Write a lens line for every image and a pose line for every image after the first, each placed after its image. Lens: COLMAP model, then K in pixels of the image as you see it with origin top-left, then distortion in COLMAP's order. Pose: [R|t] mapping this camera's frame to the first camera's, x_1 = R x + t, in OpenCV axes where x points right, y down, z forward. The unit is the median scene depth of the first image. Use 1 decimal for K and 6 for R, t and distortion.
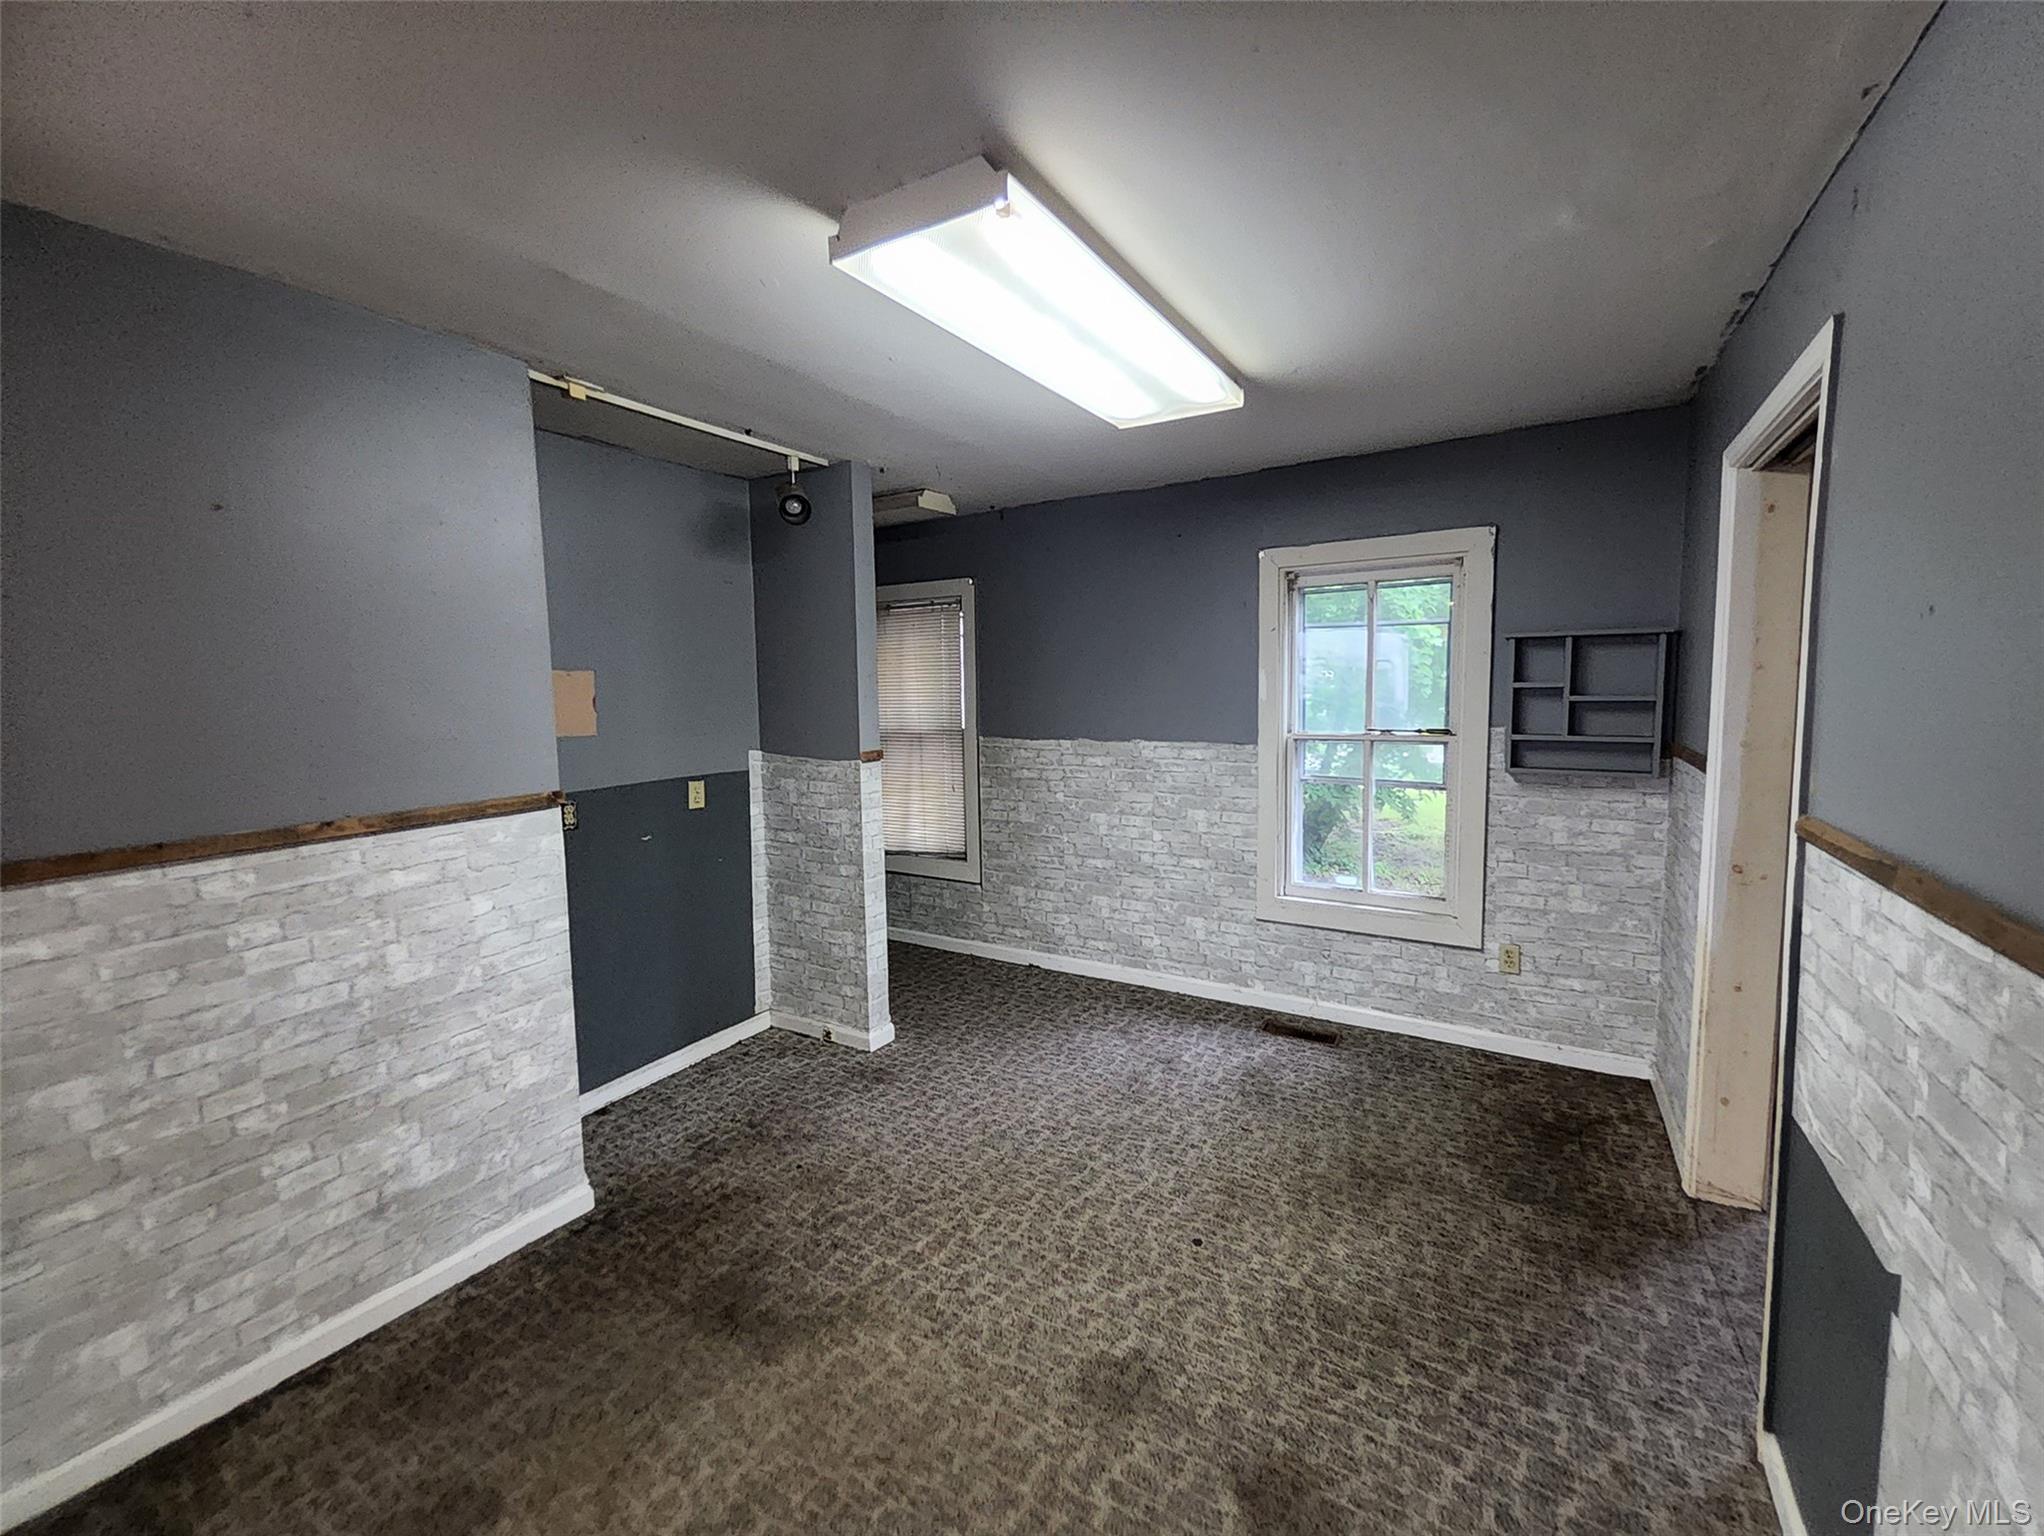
lens RADIAL K [[815.2, 0, 1031.1], [0, 815.2, 759.7], [0, 0, 1]] dist [0.024037, -0.015569]
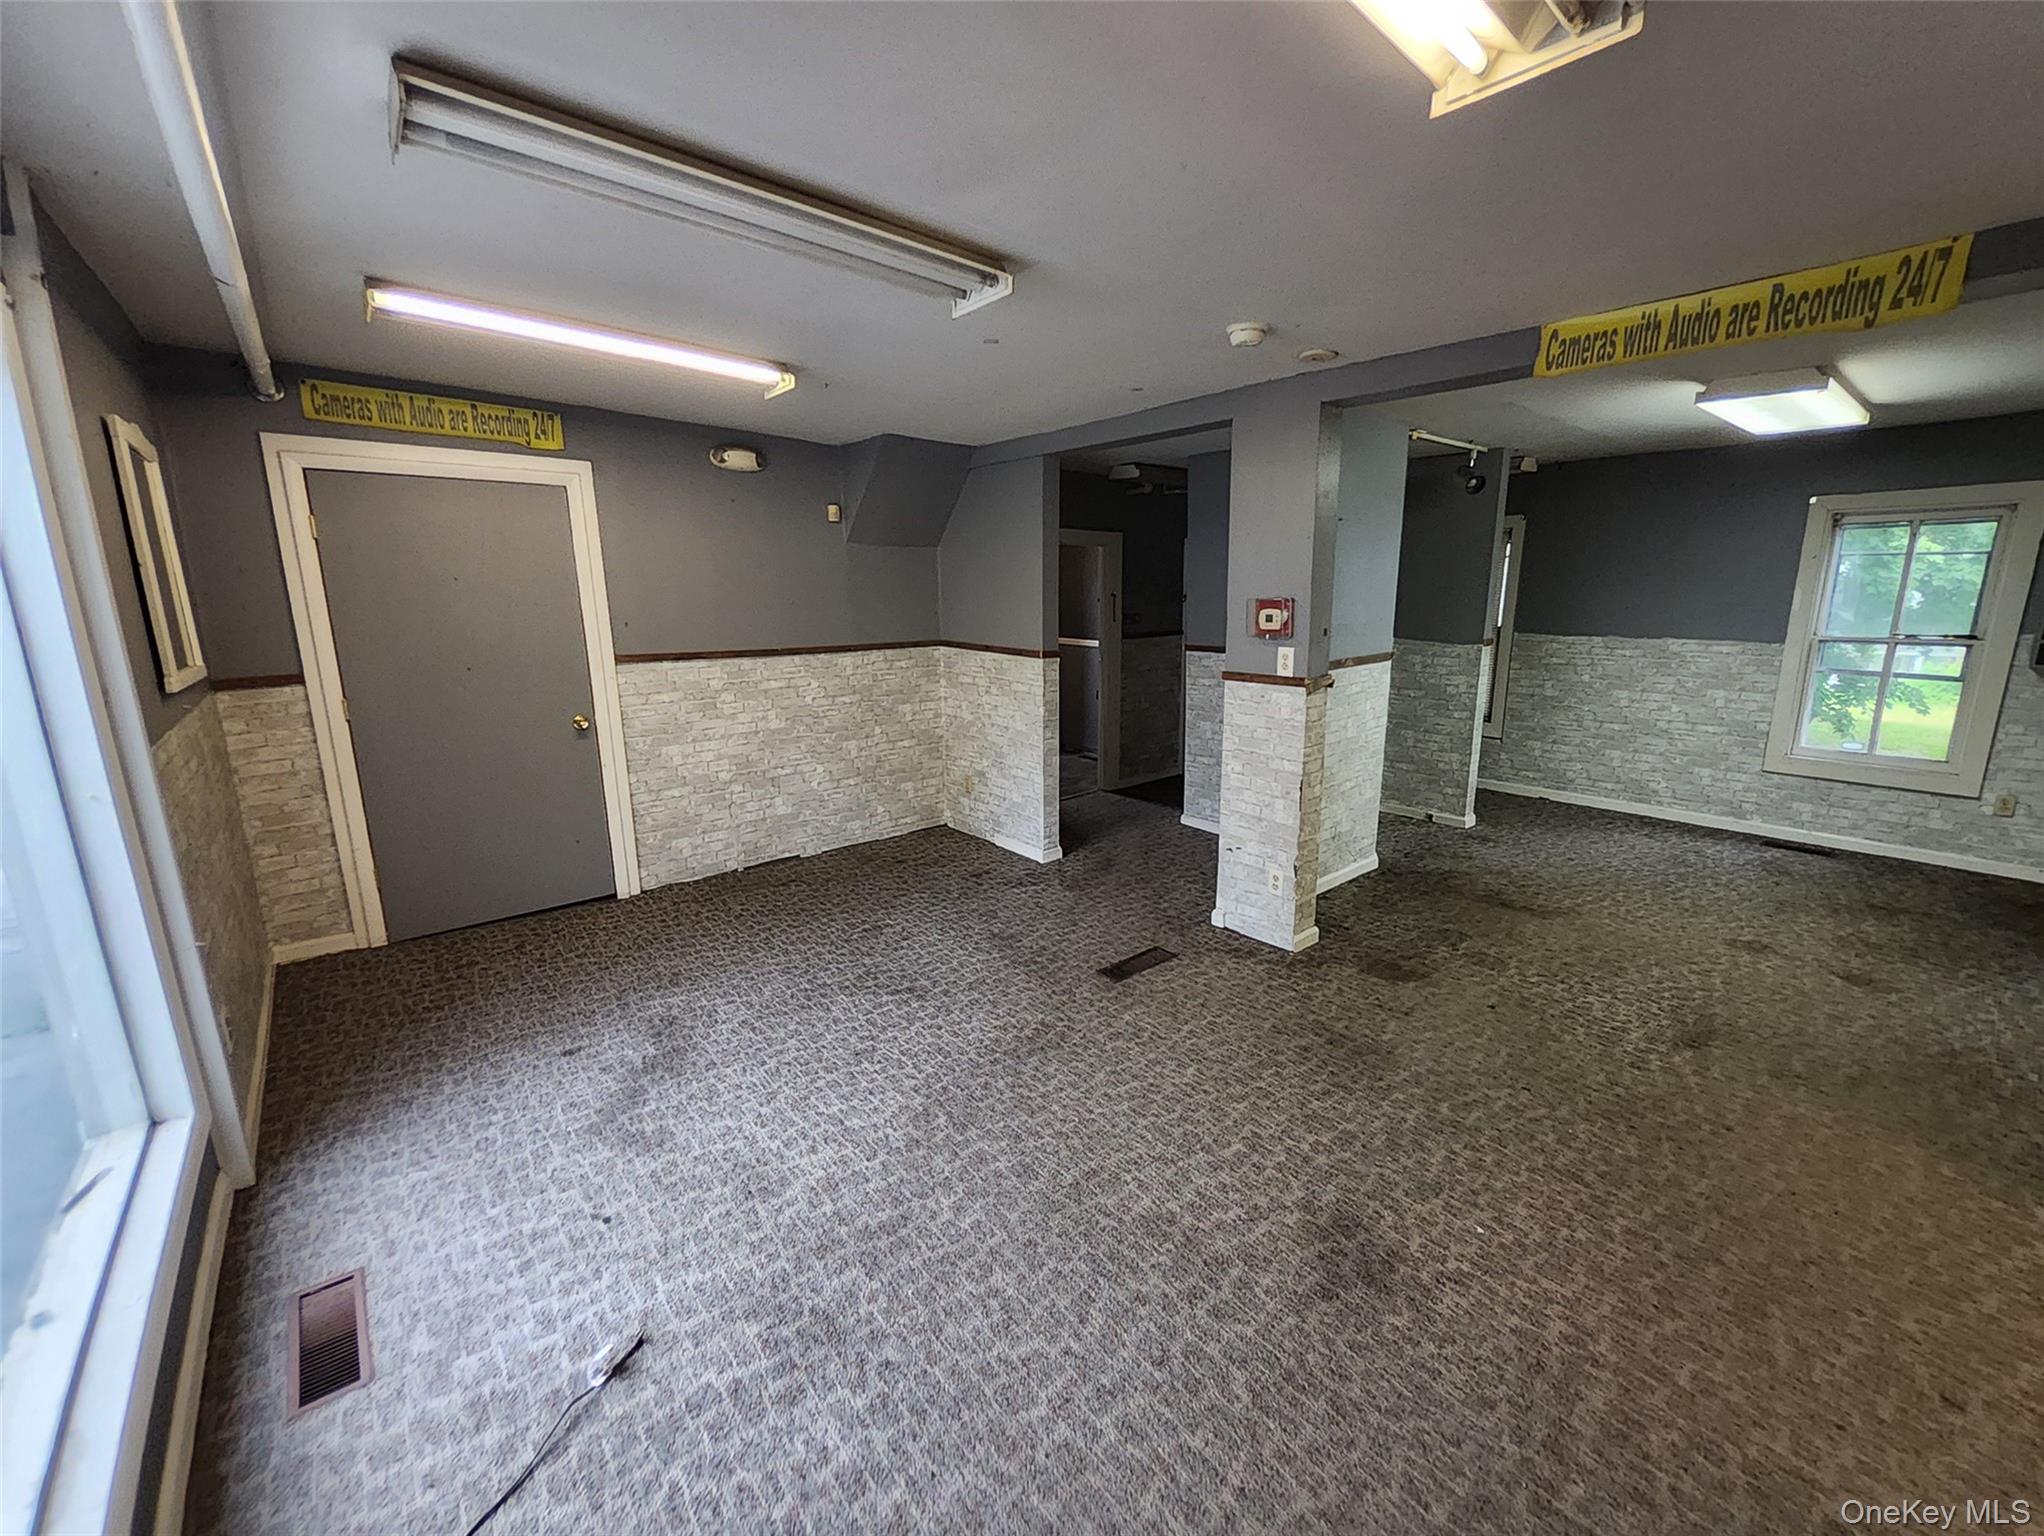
lens RADIAL K [[799.1, 0, 1045.9], [0, 799.1, 753.4], [0, 0, 1]] dist [0.009651, -0.003893]
pose [[0.949936, 0.074980, -0.303314, -0.491555], [-0.038799, 0.991573, 0.123606, 0.047816], [0.310026, -0.105649, 0.944840, -0.690836]]
